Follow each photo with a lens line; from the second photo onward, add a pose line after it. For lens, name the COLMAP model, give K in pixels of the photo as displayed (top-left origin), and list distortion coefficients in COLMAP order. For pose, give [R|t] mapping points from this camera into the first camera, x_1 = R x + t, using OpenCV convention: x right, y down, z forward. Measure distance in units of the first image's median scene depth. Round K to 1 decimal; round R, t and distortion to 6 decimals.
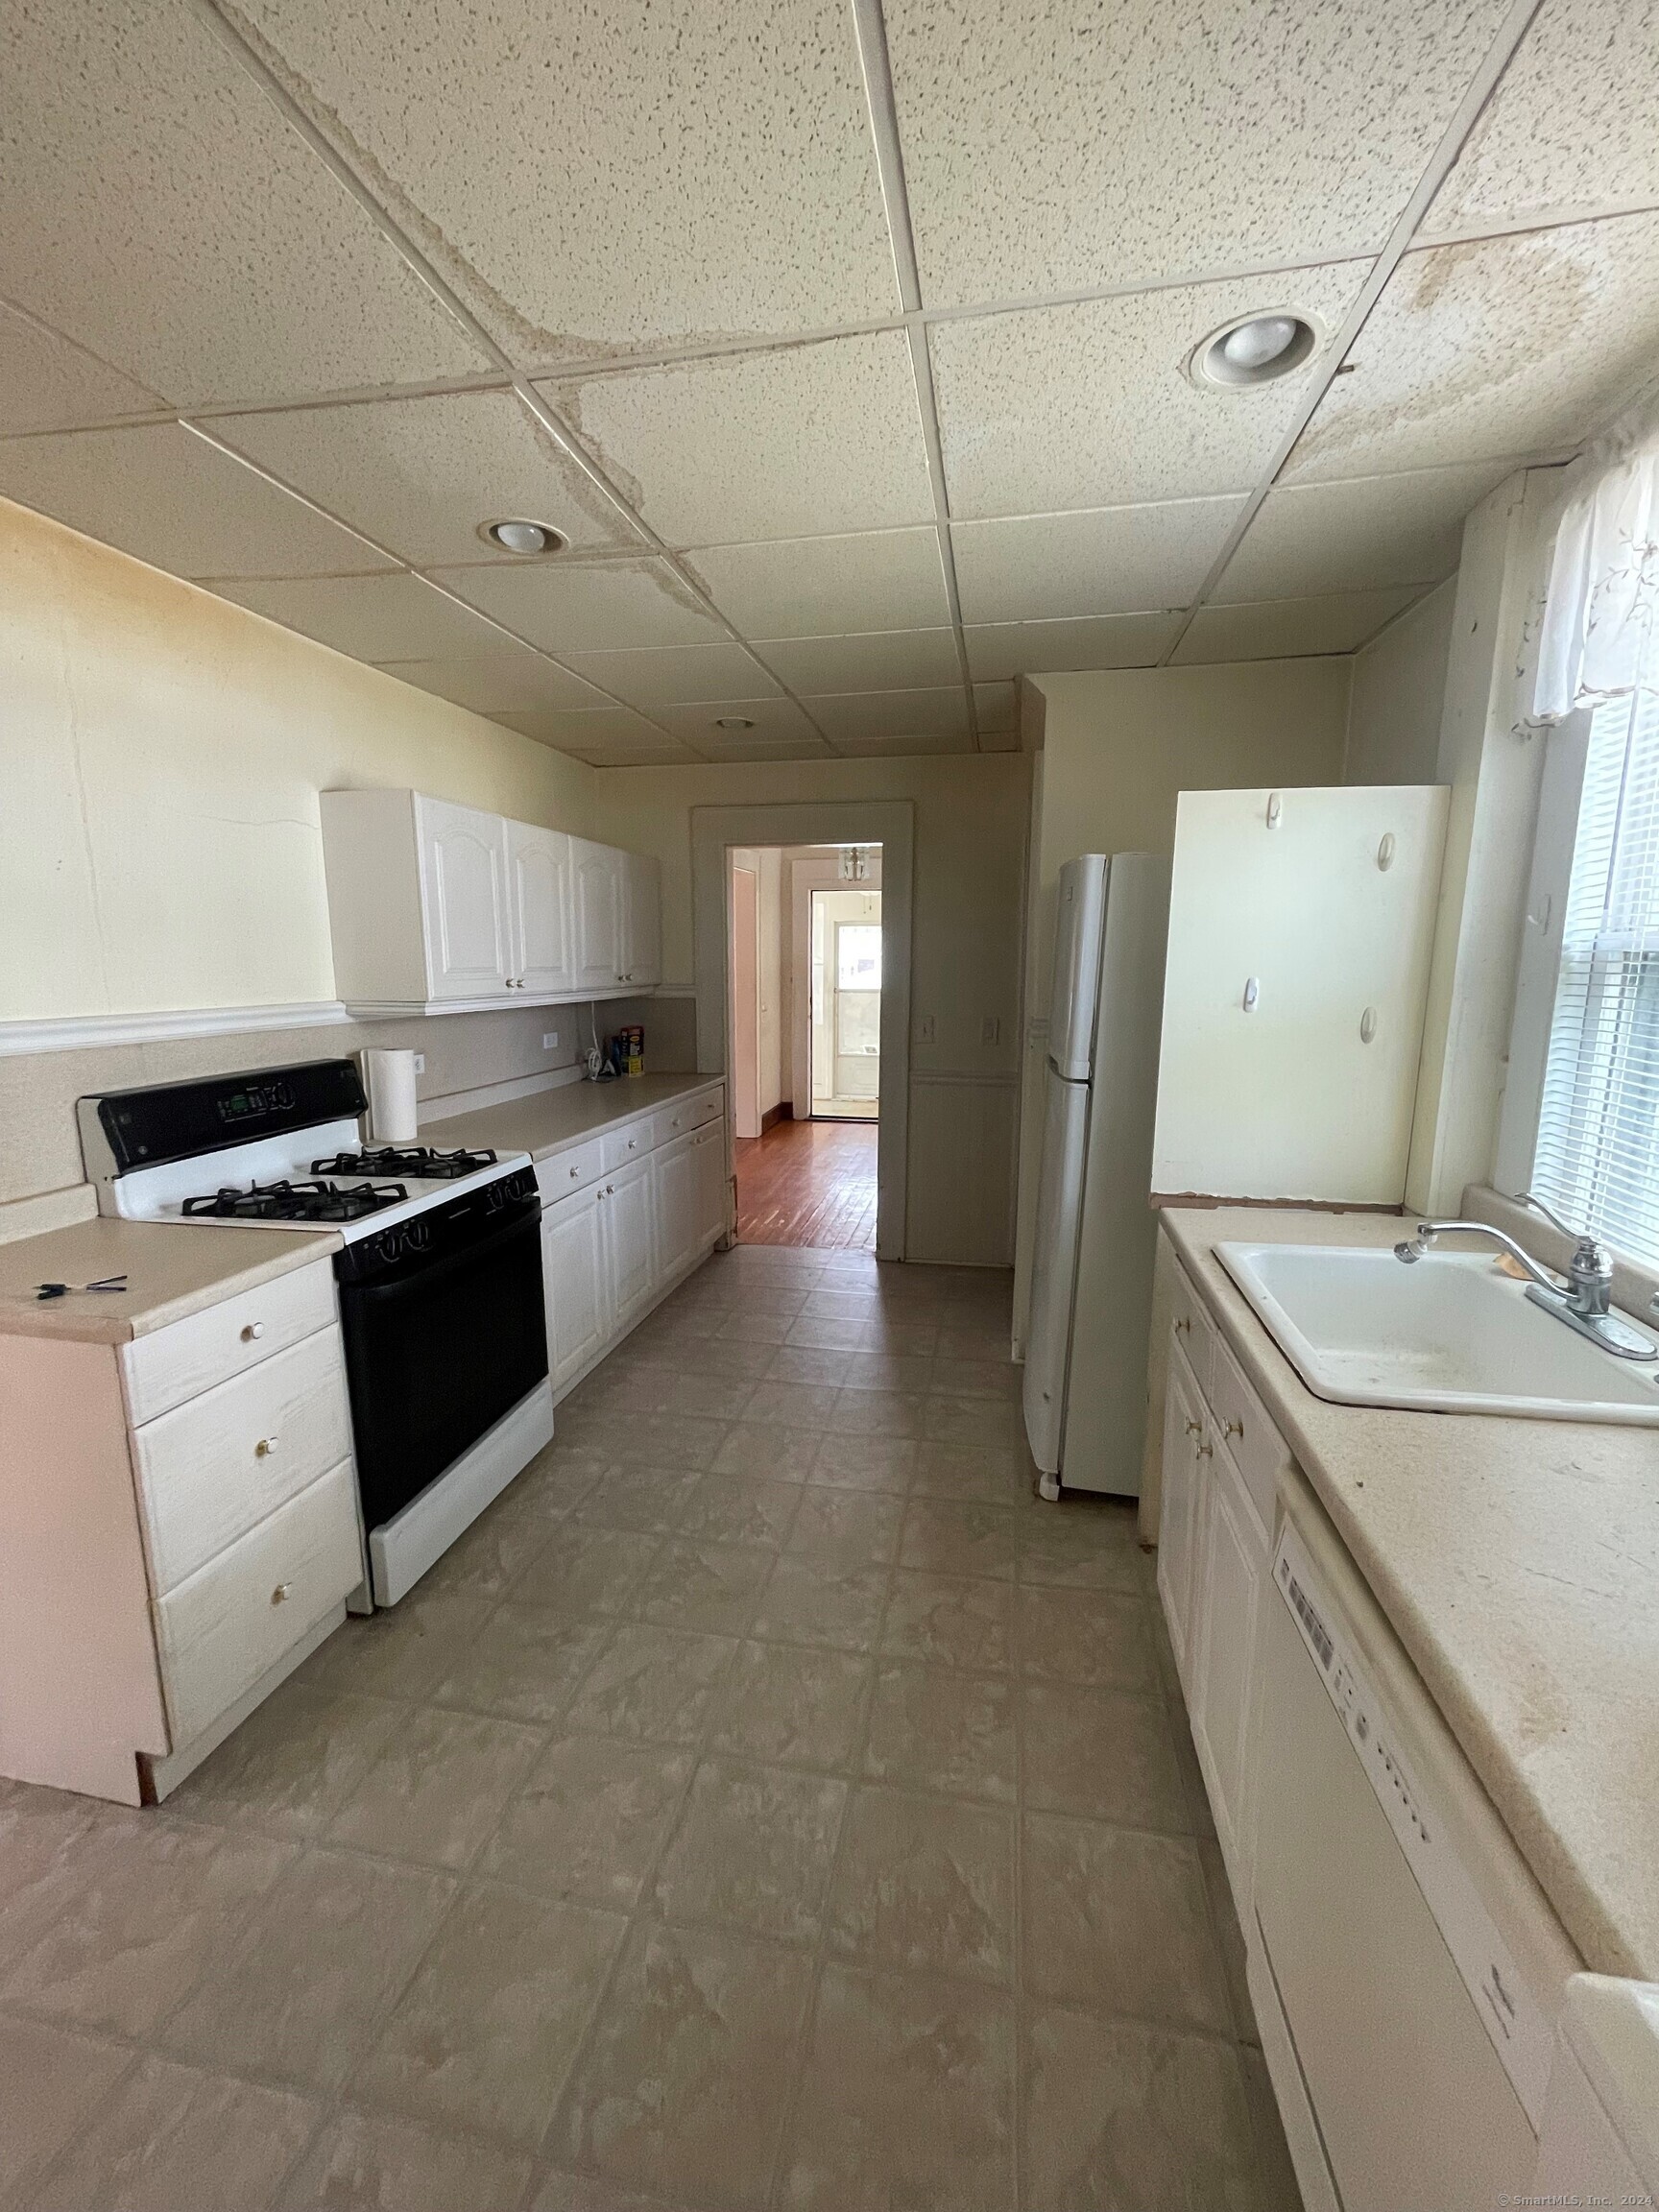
lens RADIAL K [[889.8, 0, 833.6], [0, 889.8, 1105.5], [0, 0, 1]] dist [0.002443, -0.000213]
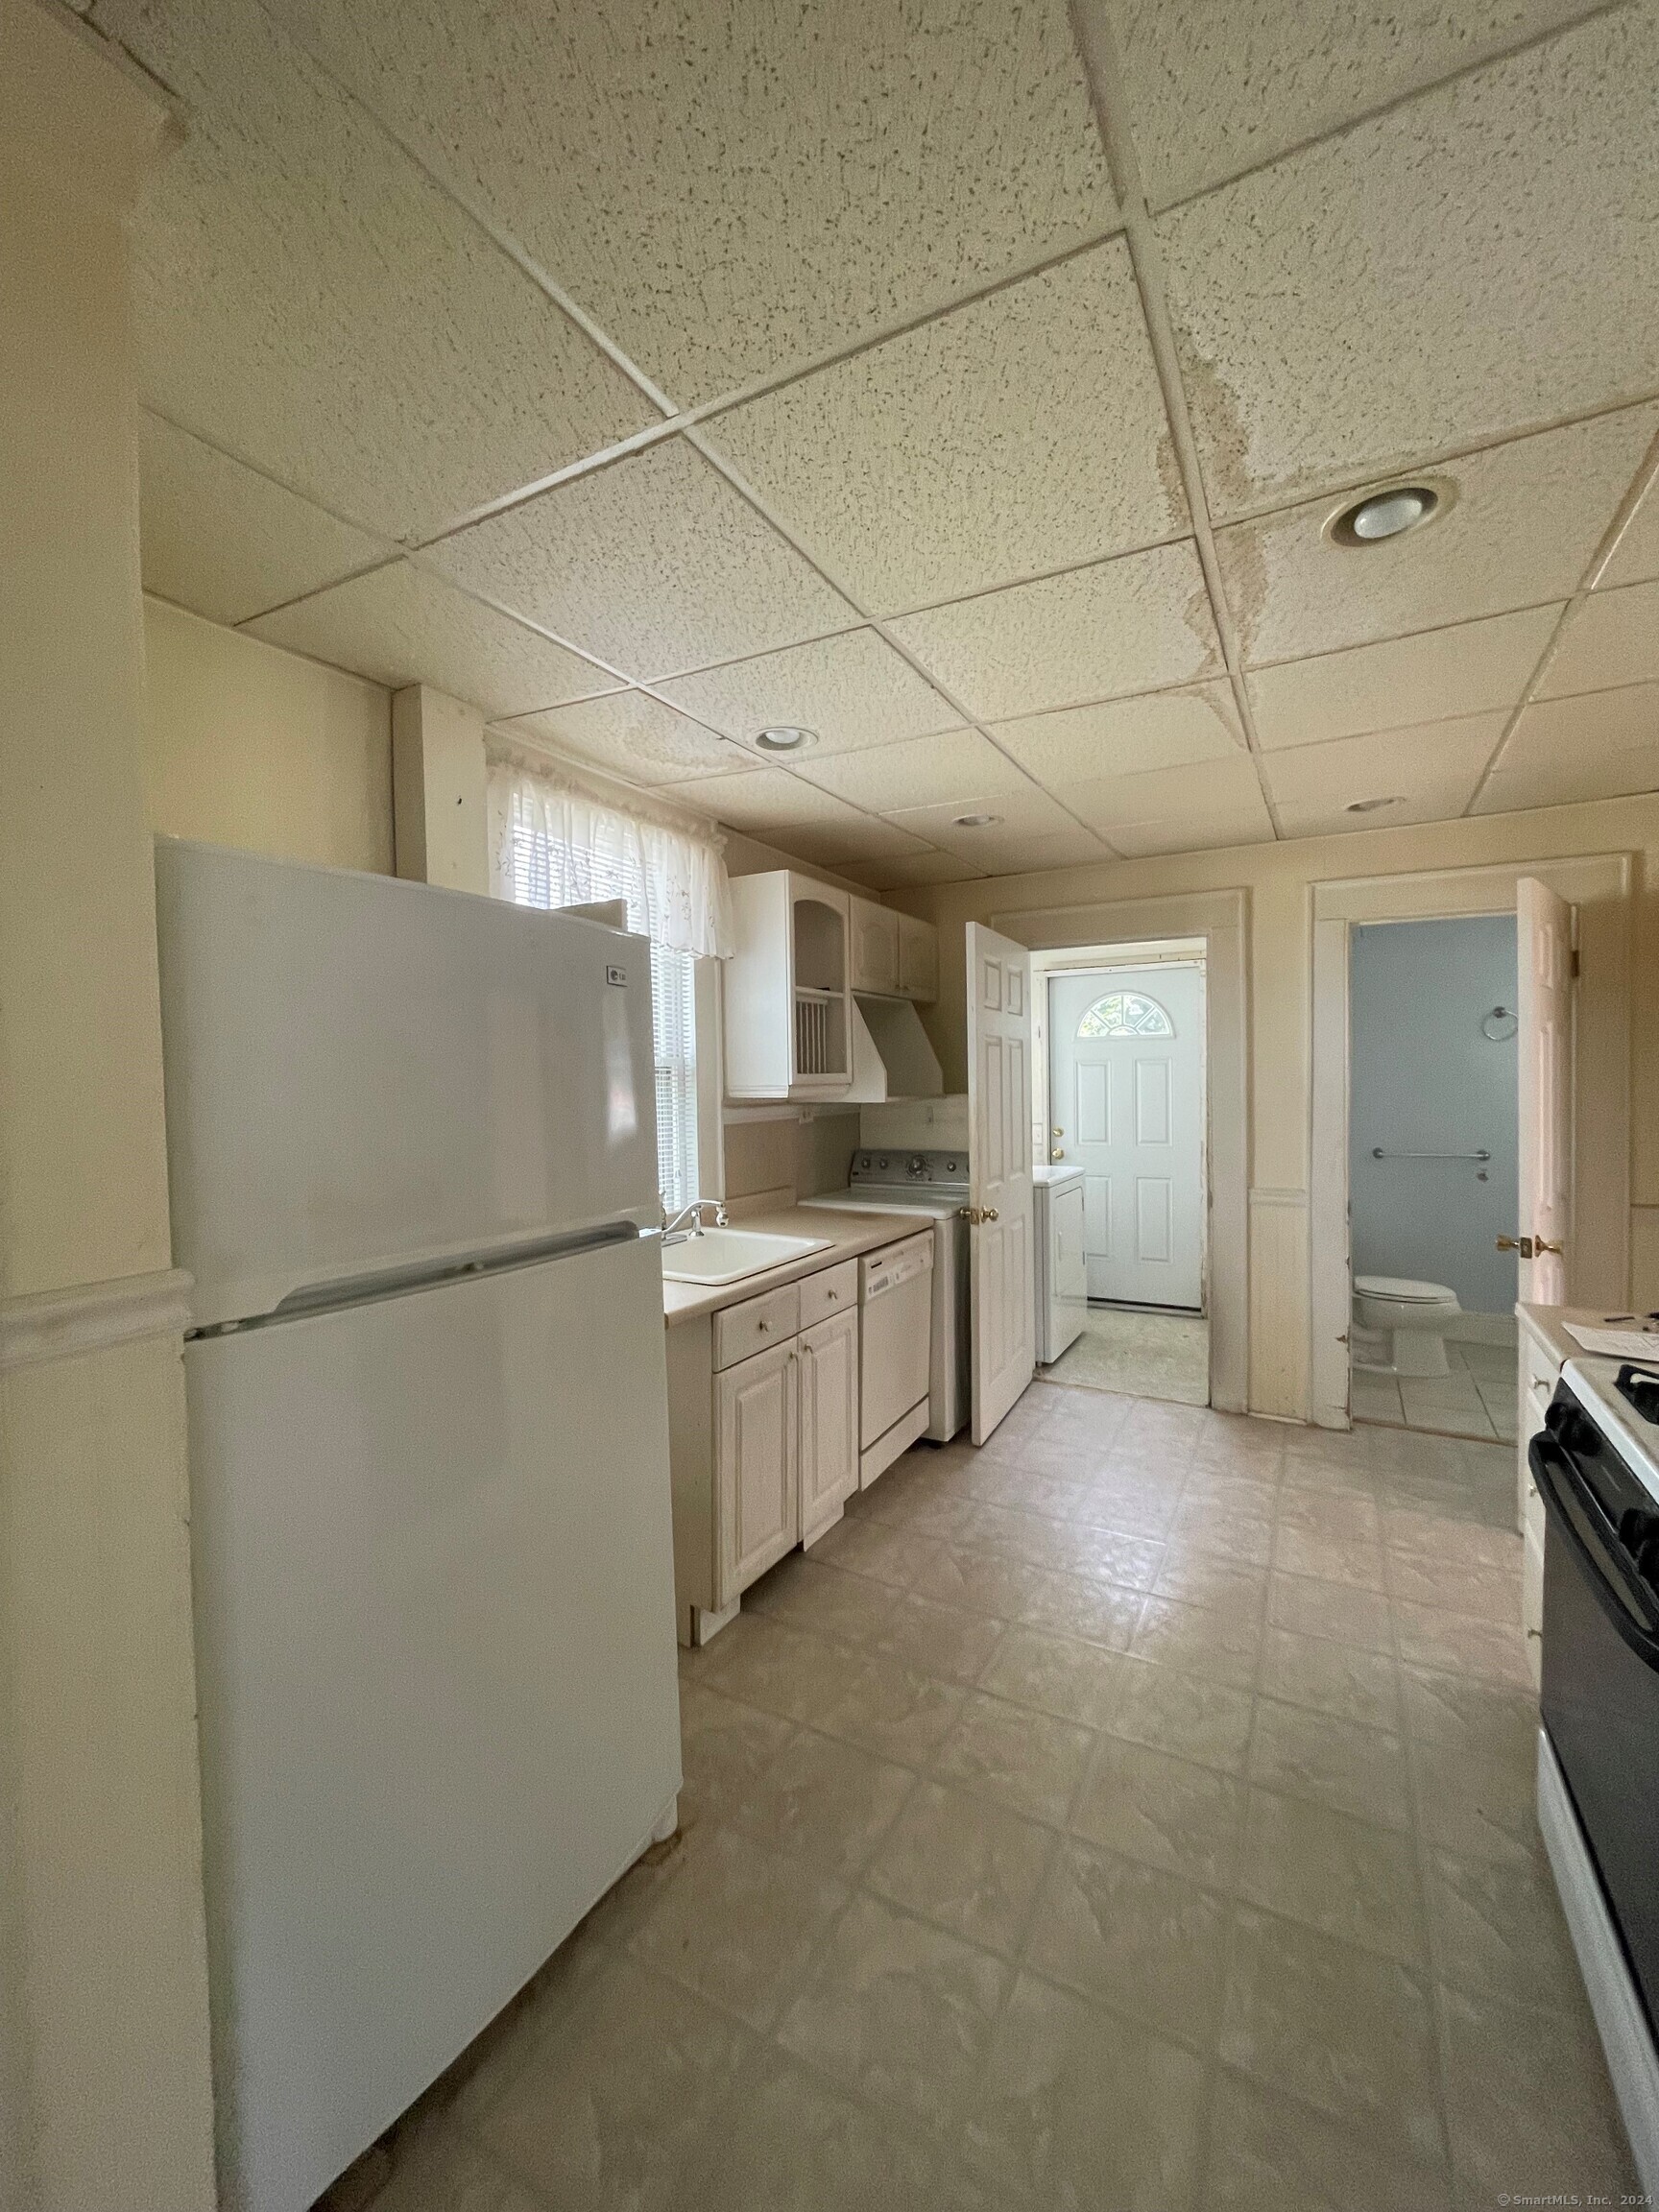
lens RADIAL K [[889.8, 0, 839.8], [0, 889.8, 1096.8], [0, 0, 1]] dist [0.002443, -0.000213]
pose [[-0.951660, 0.000825, 0.307154, -0.143490], [0.058236, 0.982343, 0.177796, -0.330568], [-0.301584, 0.187089, -0.934904, 2.082966]]
